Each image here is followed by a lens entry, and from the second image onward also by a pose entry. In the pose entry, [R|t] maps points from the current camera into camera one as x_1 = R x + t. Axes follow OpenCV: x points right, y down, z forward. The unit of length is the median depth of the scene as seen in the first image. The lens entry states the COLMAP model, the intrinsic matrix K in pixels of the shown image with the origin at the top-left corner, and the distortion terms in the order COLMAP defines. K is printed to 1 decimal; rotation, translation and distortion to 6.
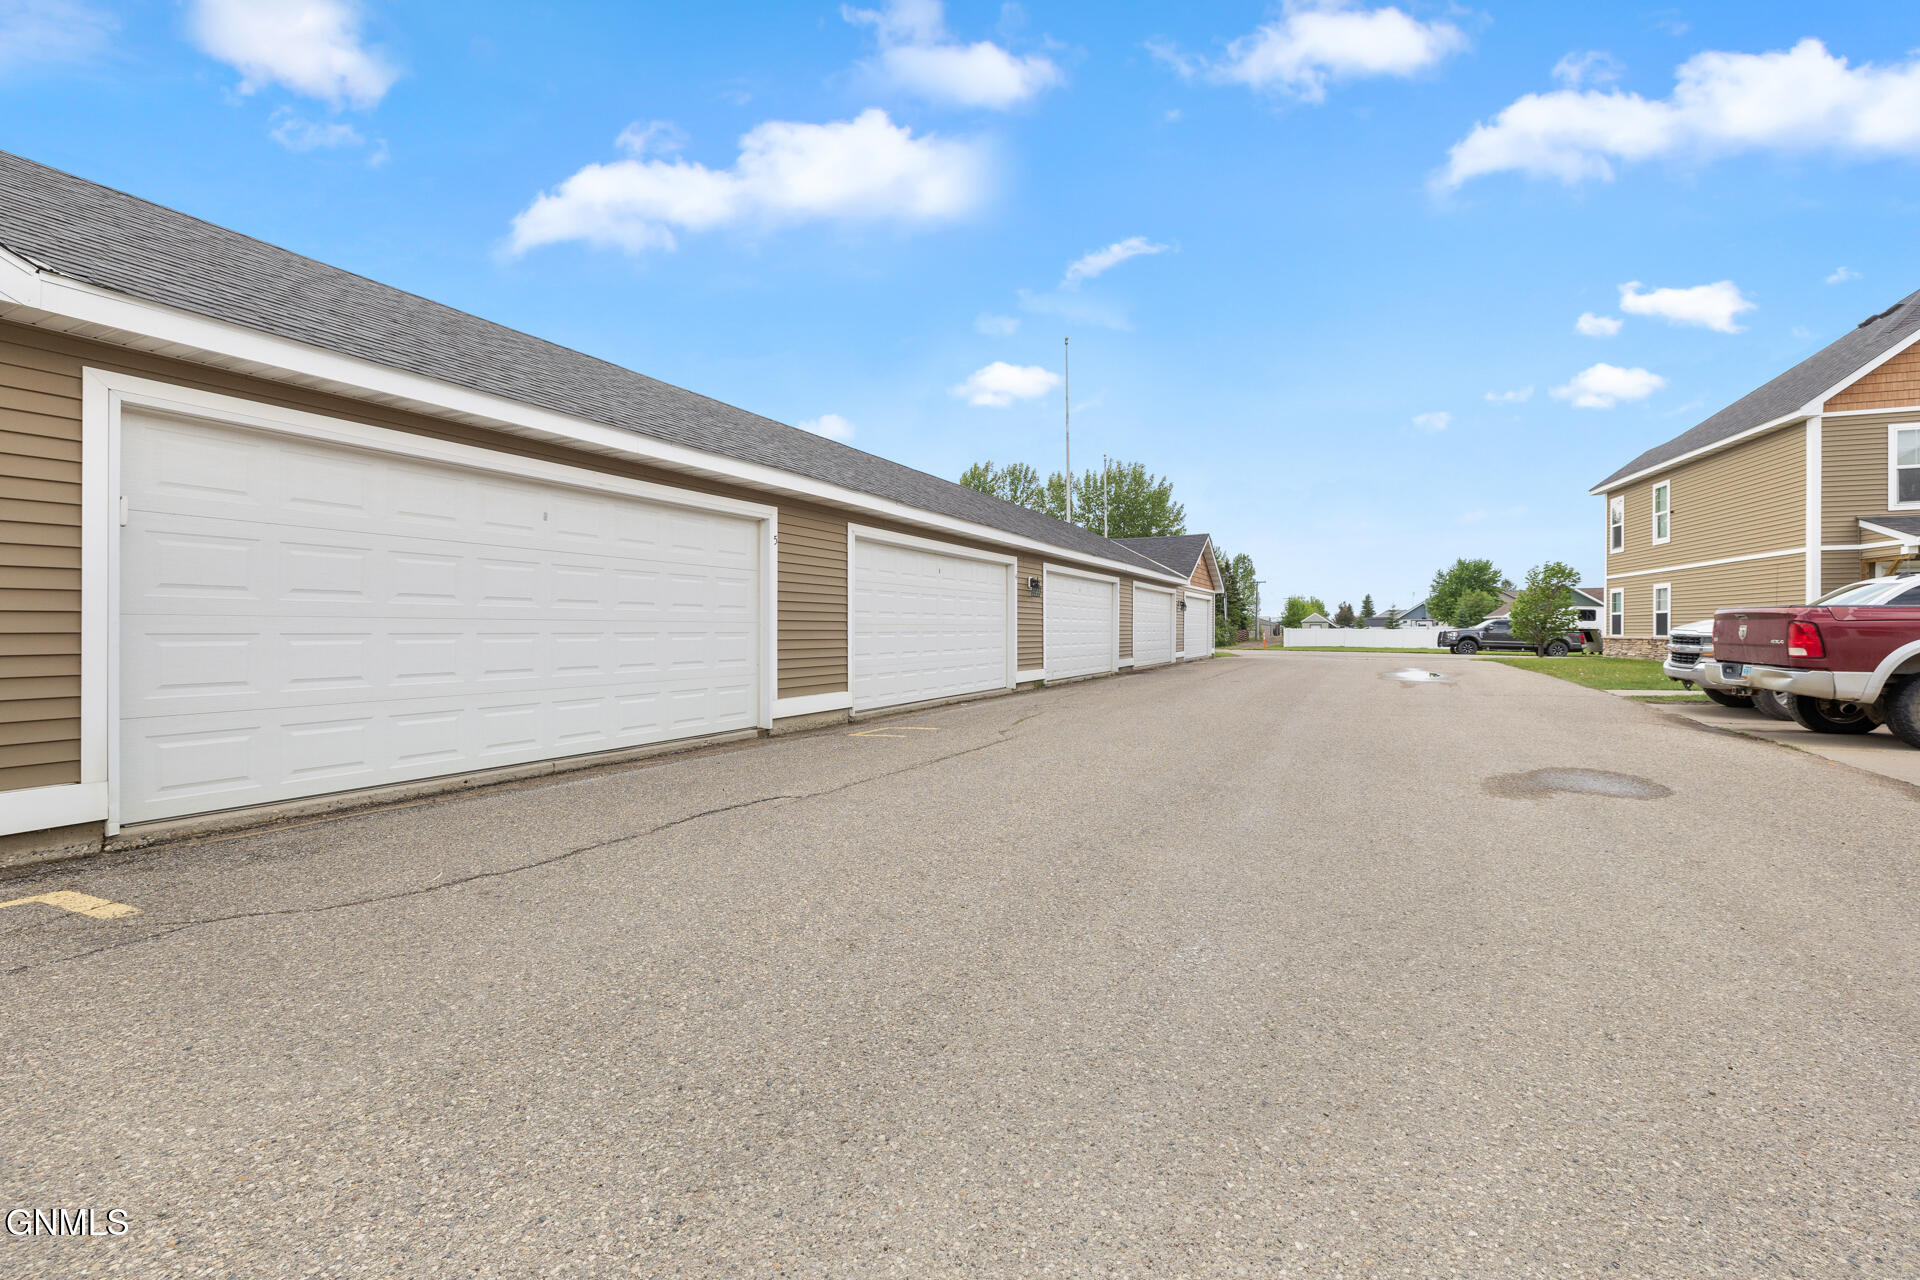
lens RADIAL K [[811.5, 0, 960.3], [0, 811.5, 636.5], [0, 0, 1]] dist [-0.000607, -0.001357]
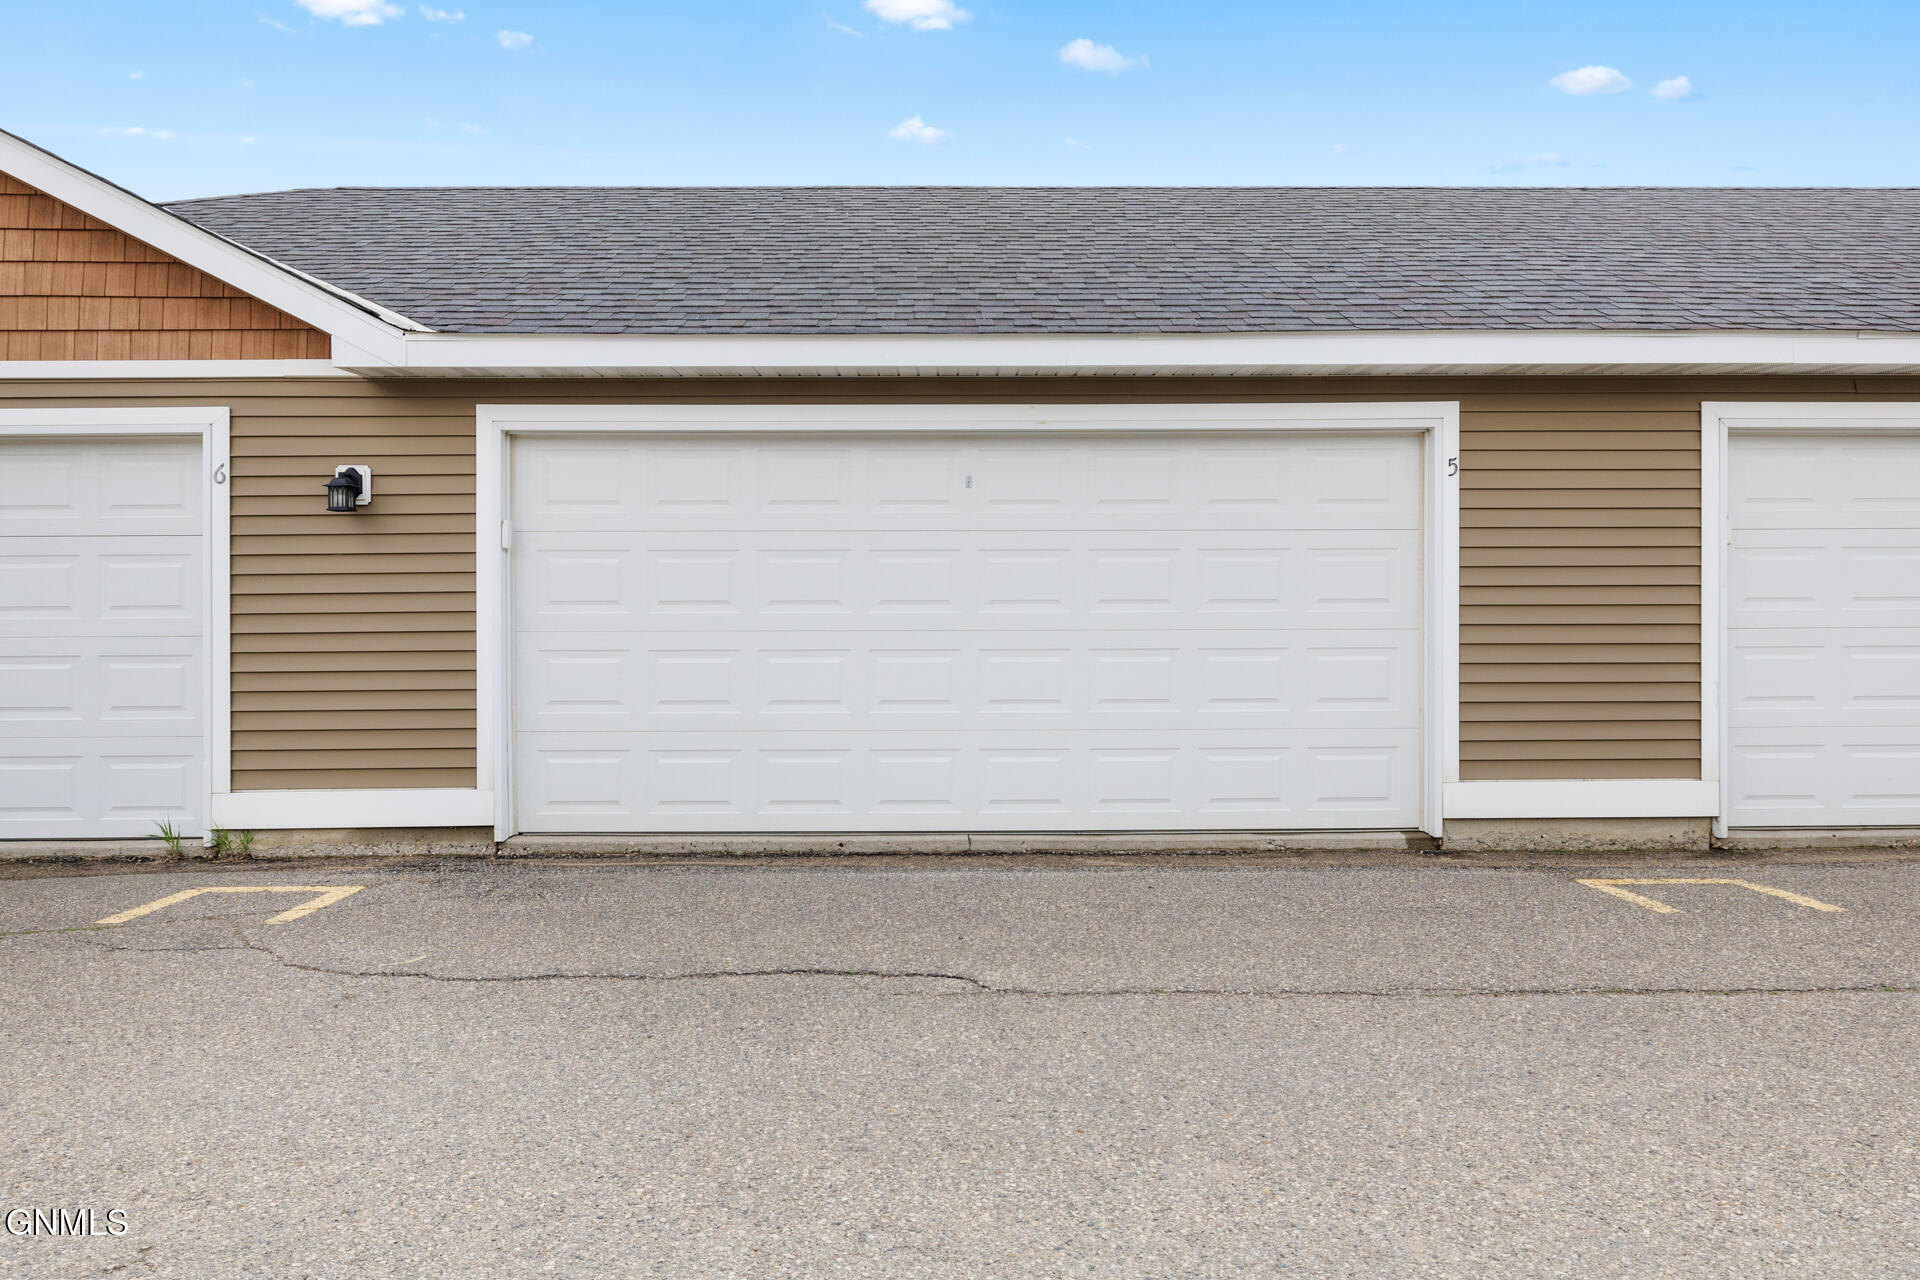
lens RADIAL K [[1080.9, 0, 959.5], [0, 1080.9, 637.0], [0, 0, 1]] dist [-0.005156, 0.000299]
pose [[0.462087, -0.008913, -0.886790, 0.228899], [-0.003294, 0.999925, -0.011767, -0.002944], [0.886828, 0.008358, 0.462023, 0.417743]]
